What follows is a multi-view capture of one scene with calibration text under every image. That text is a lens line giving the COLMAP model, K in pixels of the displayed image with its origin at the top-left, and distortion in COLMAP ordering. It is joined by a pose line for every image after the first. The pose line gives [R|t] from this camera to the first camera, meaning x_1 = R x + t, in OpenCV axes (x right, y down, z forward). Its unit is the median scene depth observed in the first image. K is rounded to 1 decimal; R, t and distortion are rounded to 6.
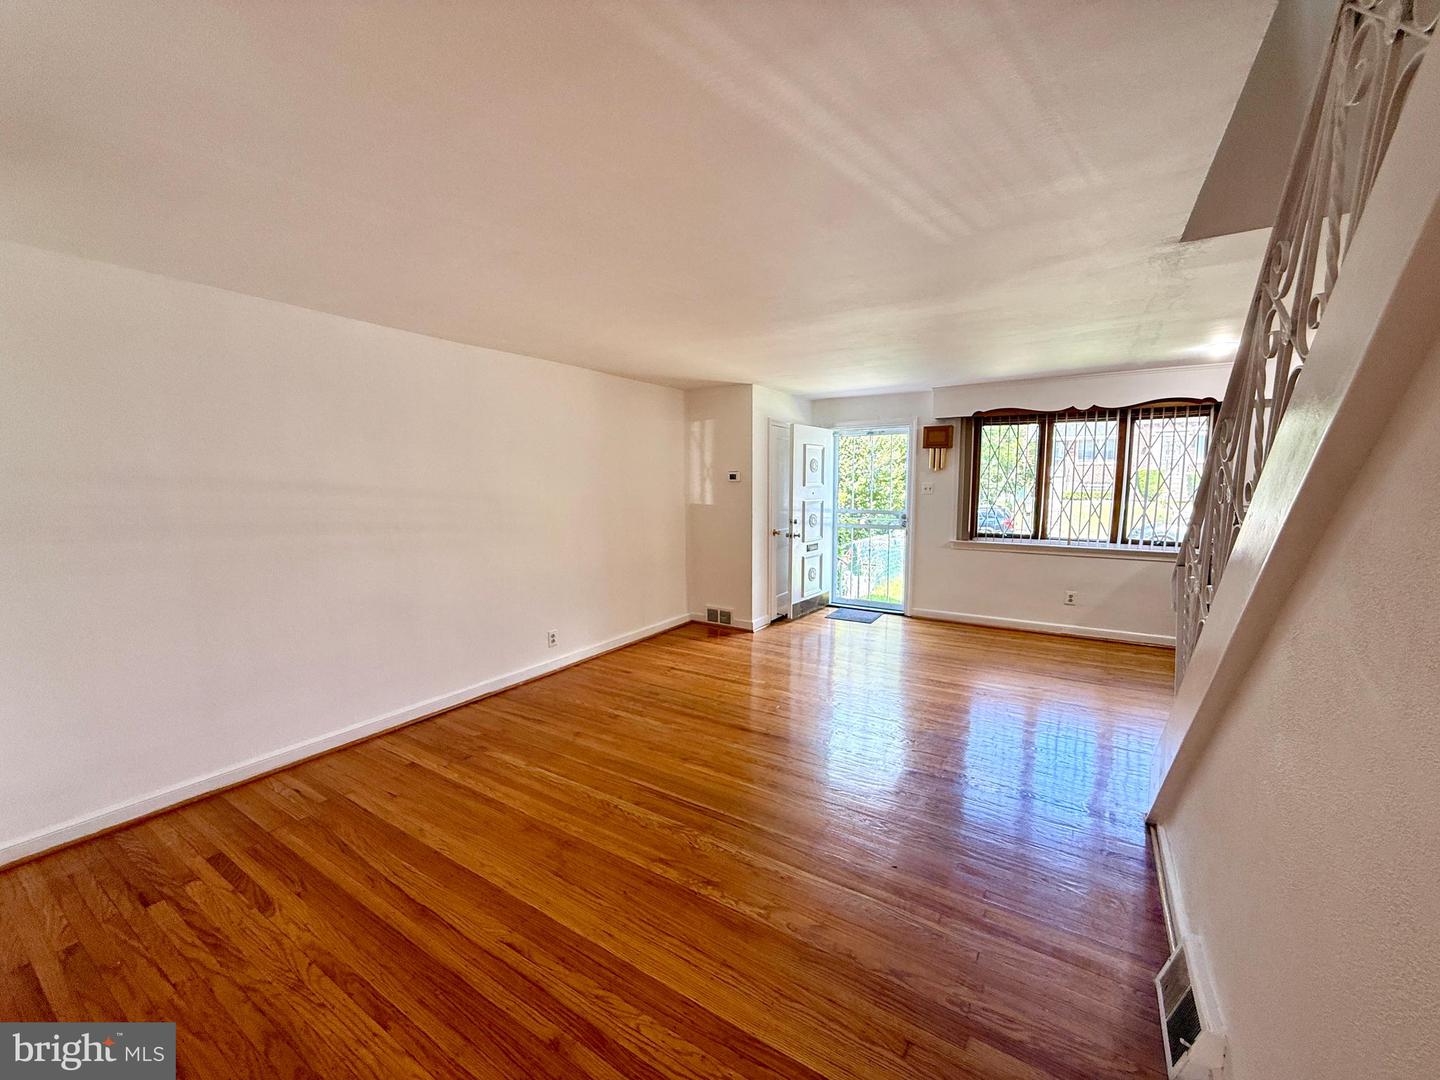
lens RADIAL K [[573.2, 0, 715.3], [0, 573.2, 545.4], [0, 0, 1]] dist [0.000508, -0.000605]
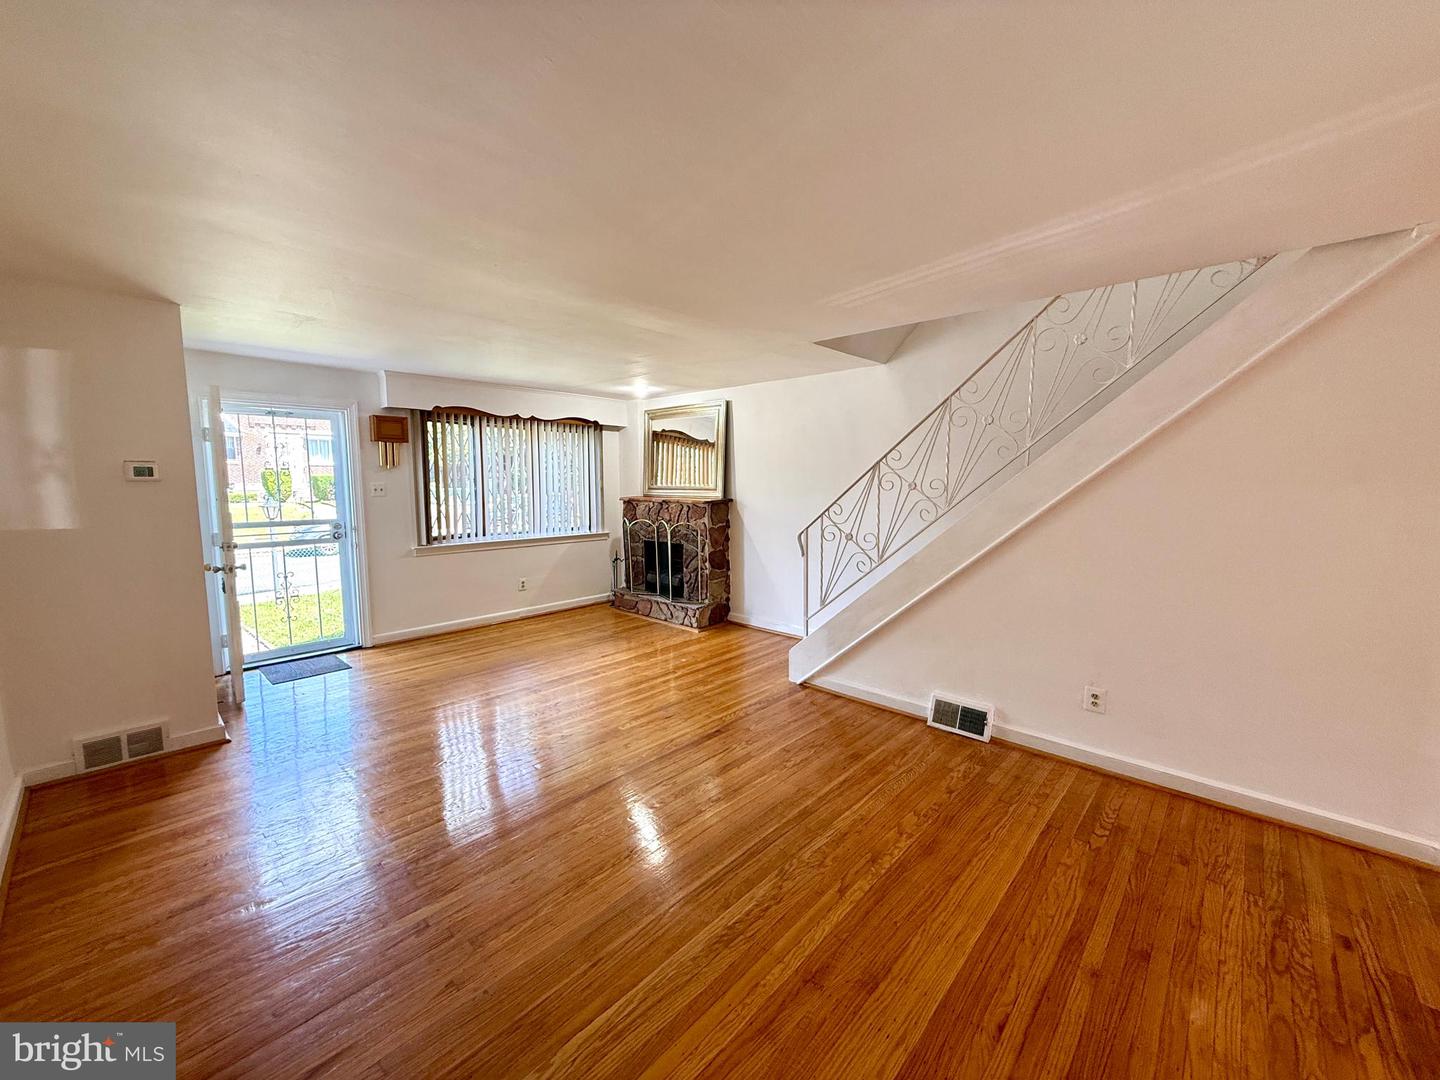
lens RADIAL K [[573.2, 0, 716.4], [0, 573.2, 539.0], [0, 0, 1]] dist [0.000508, -0.000605]
pose [[0.178230, -0.097576, 0.979139, -0.402872], [0.111634, 0.990652, 0.078403, -0.041674], [-0.977636, 0.095331, 0.187456, 0.402602]]
